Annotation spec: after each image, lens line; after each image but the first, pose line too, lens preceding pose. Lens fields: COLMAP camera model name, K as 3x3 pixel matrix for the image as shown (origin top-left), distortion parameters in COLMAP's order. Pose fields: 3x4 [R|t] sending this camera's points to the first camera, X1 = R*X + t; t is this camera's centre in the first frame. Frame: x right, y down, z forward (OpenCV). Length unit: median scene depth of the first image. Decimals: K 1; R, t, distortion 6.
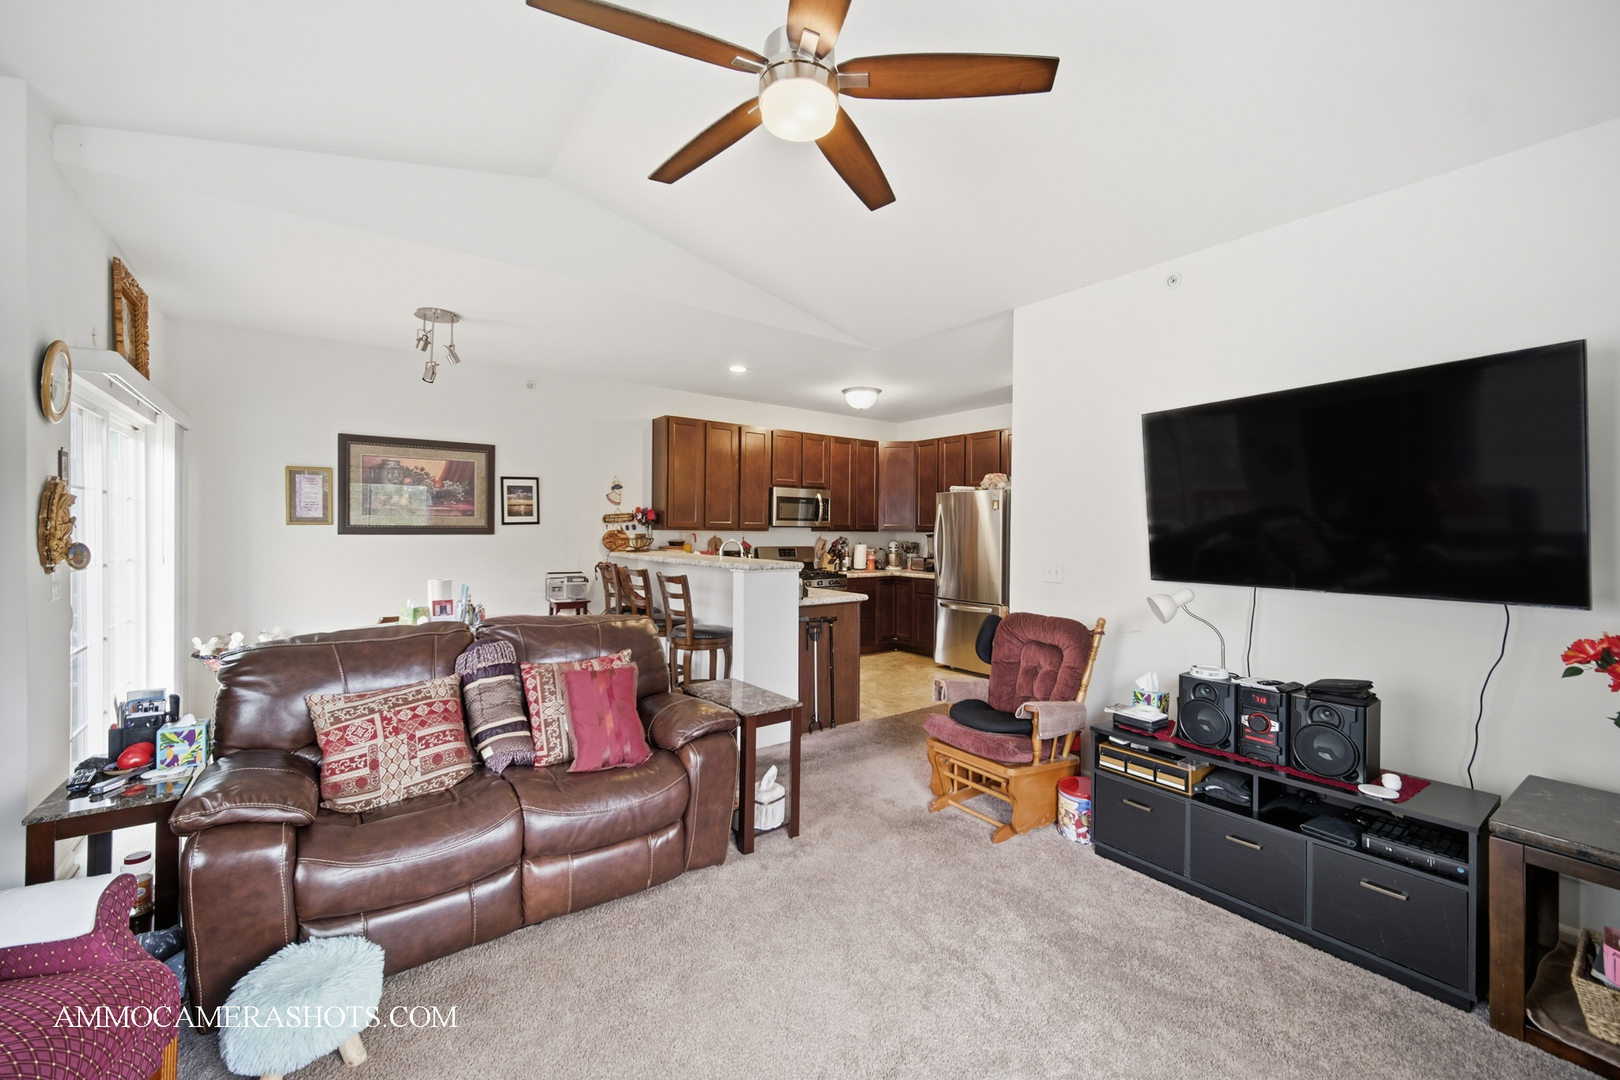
lens RADIAL K [[652.1, 0, 826.1], [0, 652.1, 533.0], [0, 0, 1]] dist [-0.001532, -0.000676]
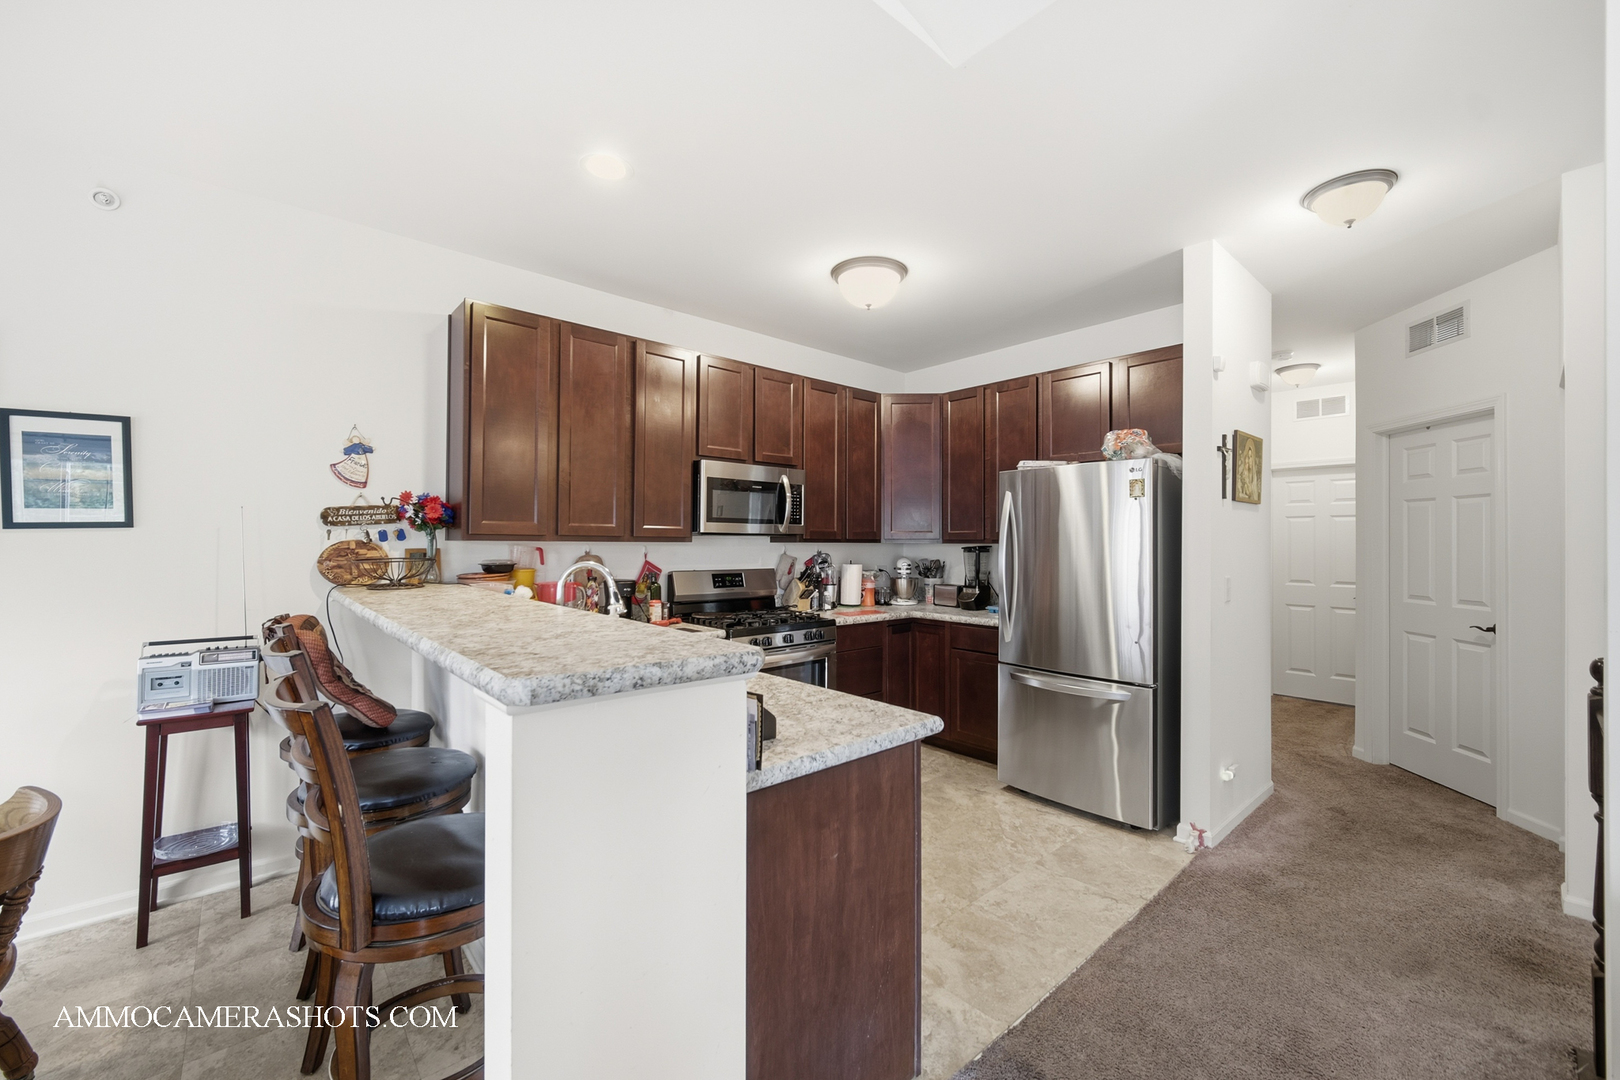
lens RADIAL K [[652.1, 0, 826.1], [0, 652.1, 533.0], [0, 0, 1]] dist [-0.001532, -0.000676]
pose [[0.997172, -0.002643, 0.075110, -0.017812], [0.004082, 0.999811, -0.019020, 0.000113], [-0.075046, 0.019272, 0.996994, 0.438716]]
